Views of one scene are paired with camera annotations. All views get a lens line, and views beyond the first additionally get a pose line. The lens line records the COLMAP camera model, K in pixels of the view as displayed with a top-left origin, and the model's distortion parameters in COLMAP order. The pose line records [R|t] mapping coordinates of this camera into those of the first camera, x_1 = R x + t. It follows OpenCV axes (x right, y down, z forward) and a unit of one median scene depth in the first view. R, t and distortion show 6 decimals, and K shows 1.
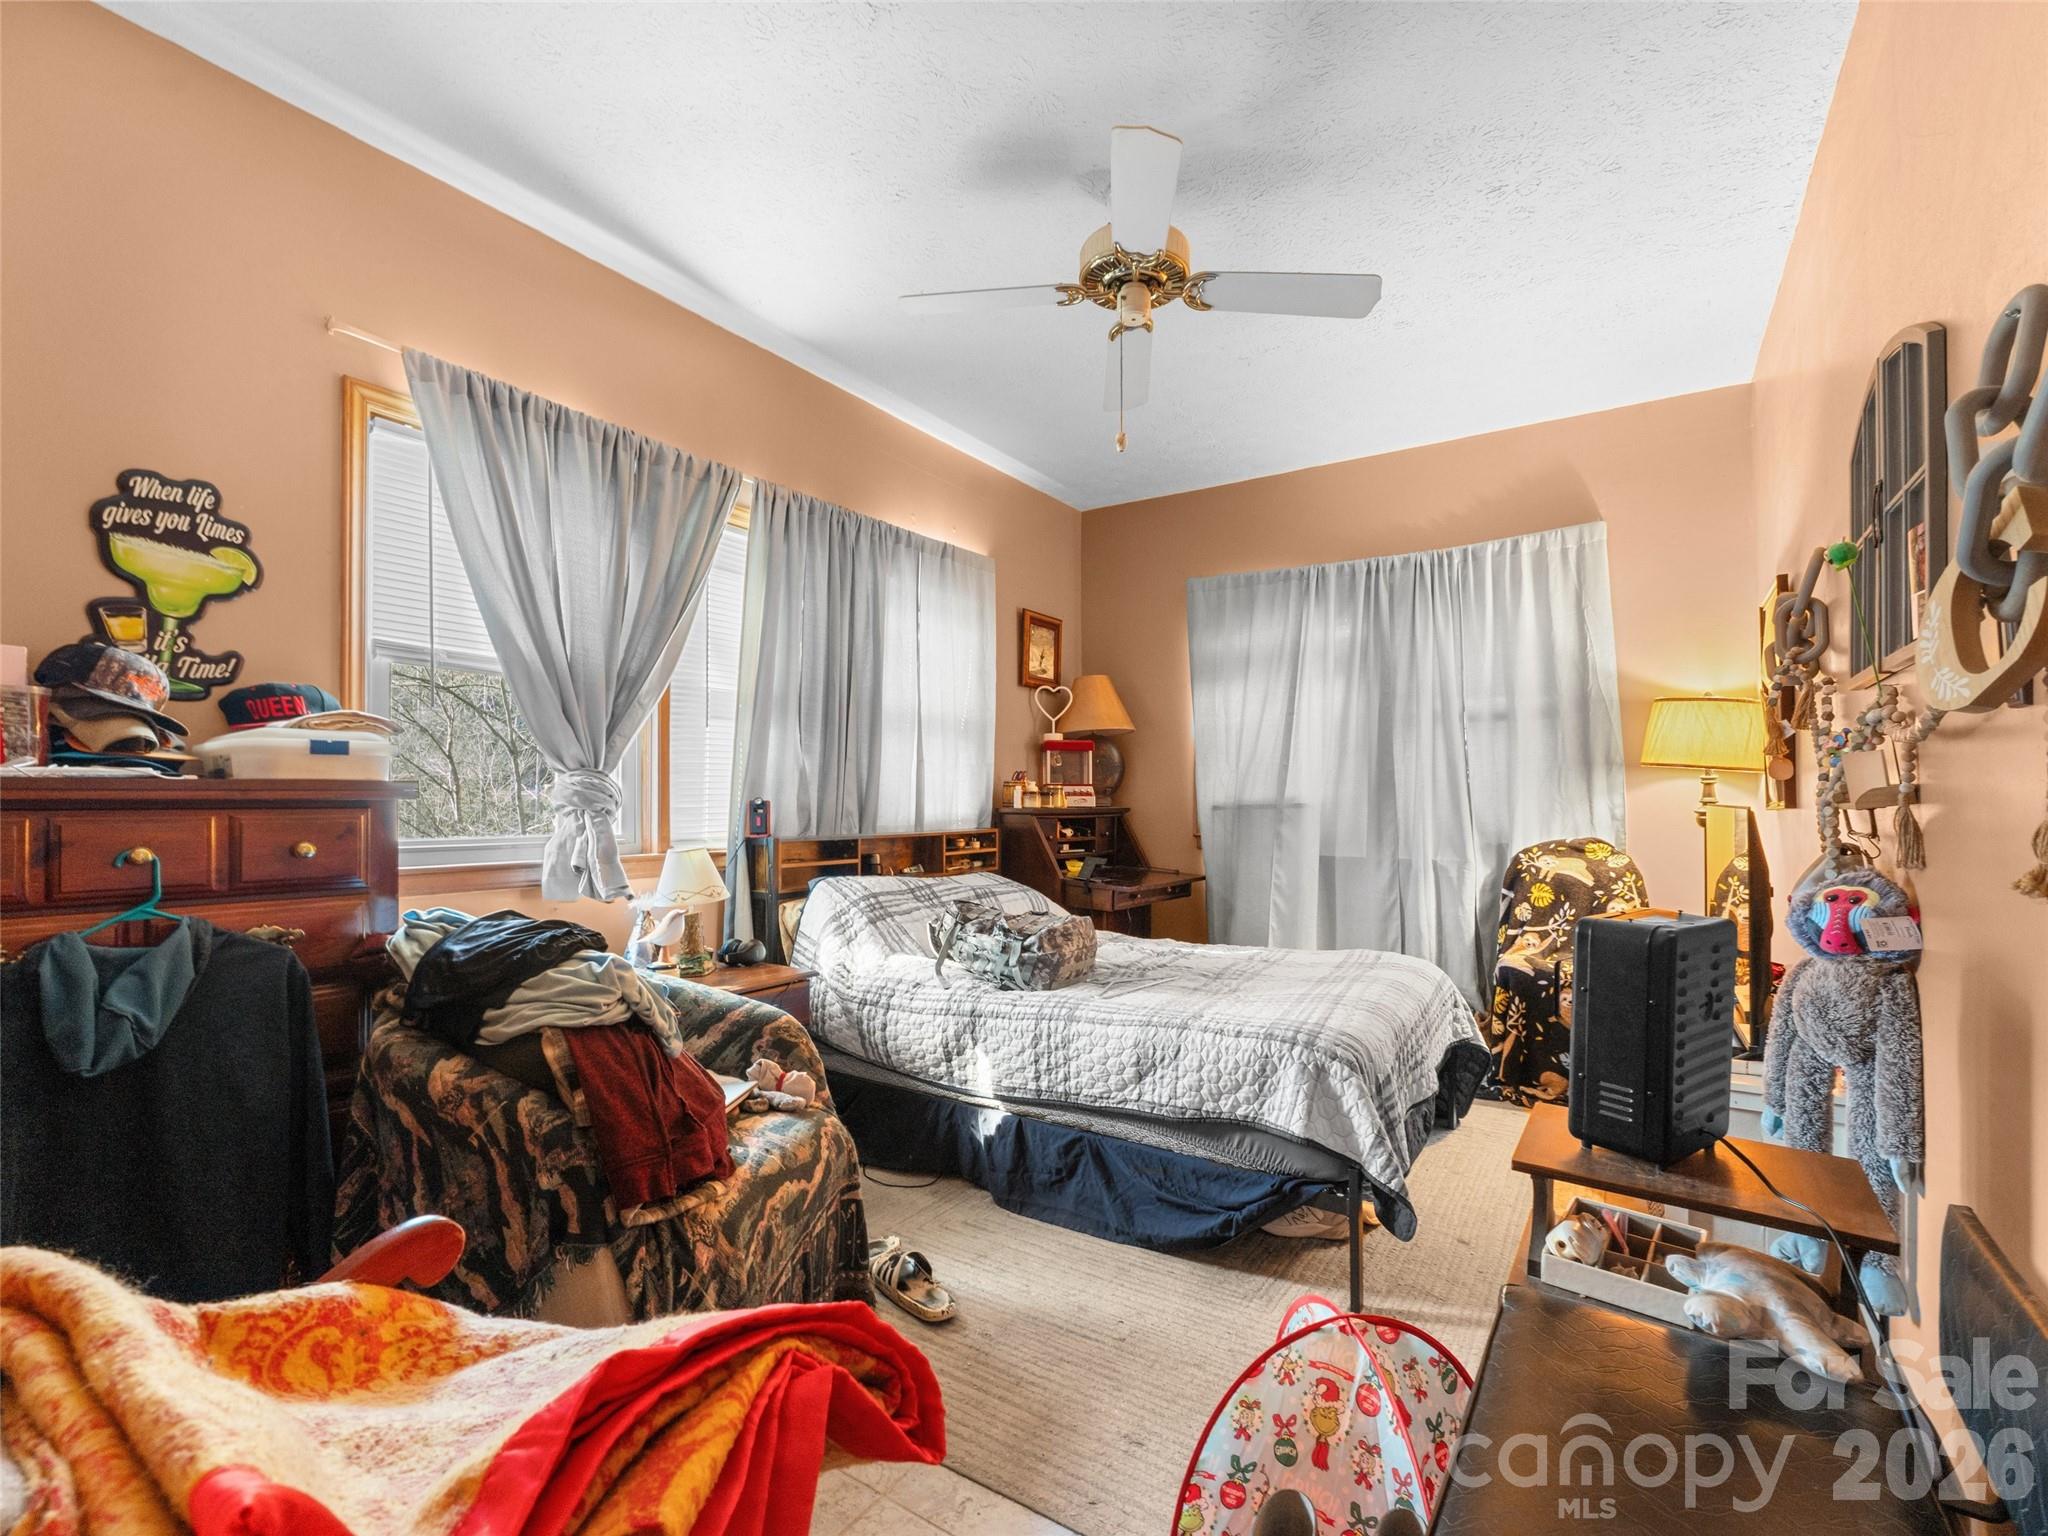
lens RADIAL K [[916.0, 0, 1023.7], [0, 916.0, 779.8], [0, 0, 1]] dist [-0.000577, 0.000068]
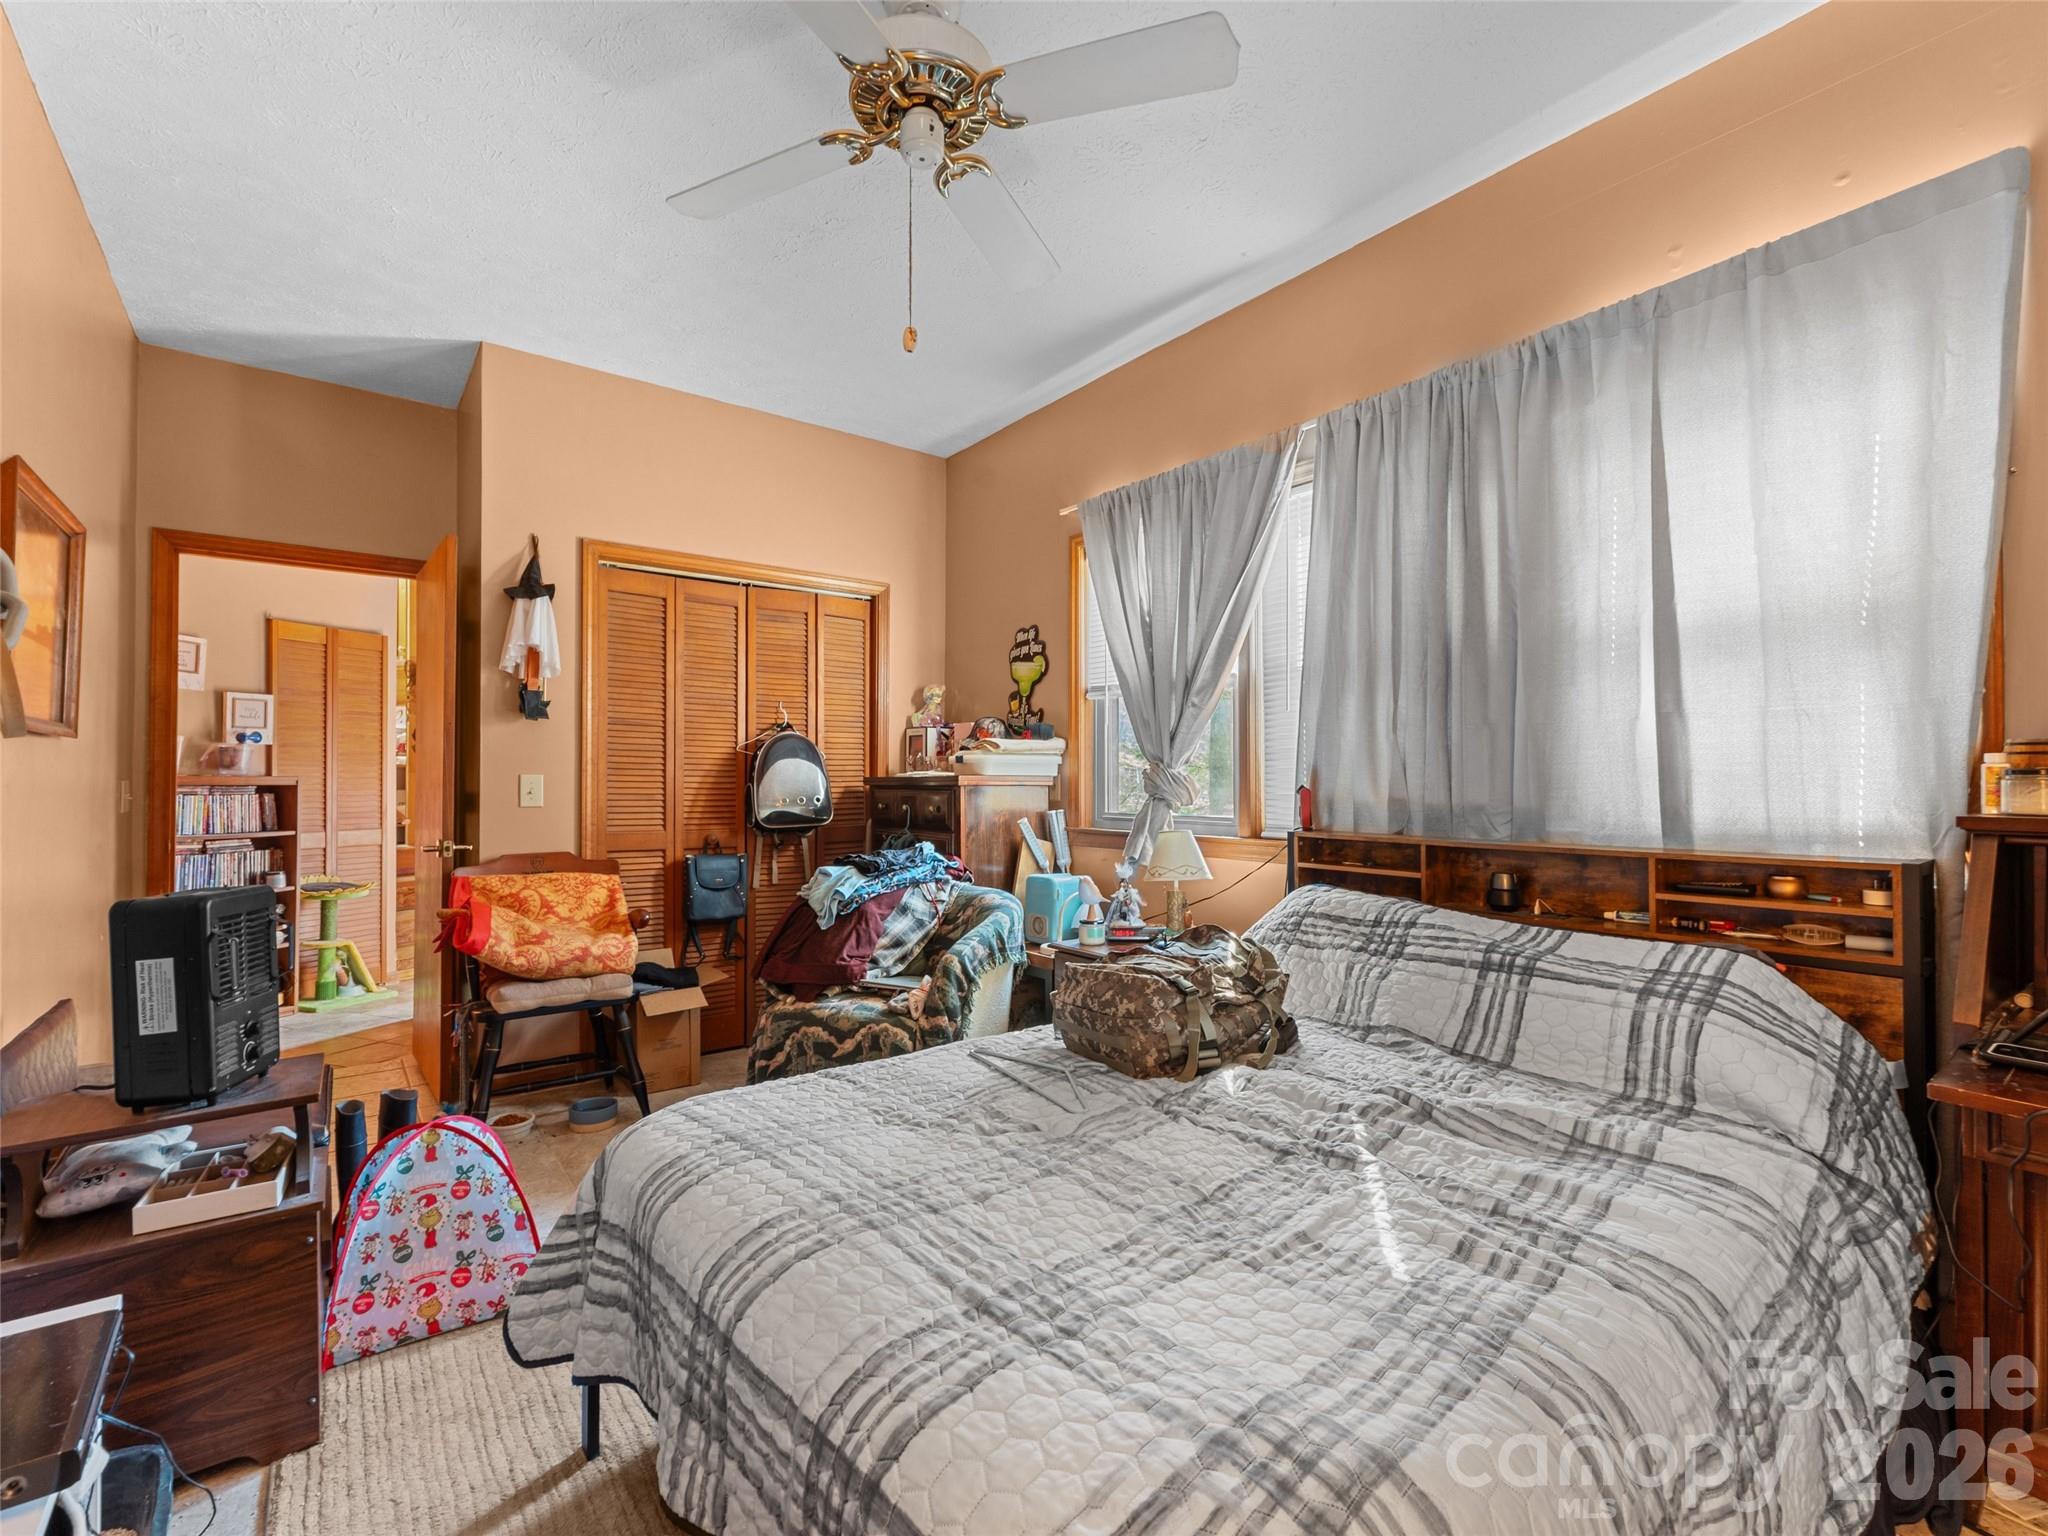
lens RADIAL K [[916.0, 0, 1023.7], [0, 916.0, 779.8], [0, 0, 1]] dist [-0.000577, 0.000068]
pose [[-0.329531, -0.011612, -0.944073, 0.975313], [0.009674, 0.999830, -0.015675, 0.041110], [0.944095, -0.014299, -0.329362, 1.602911]]
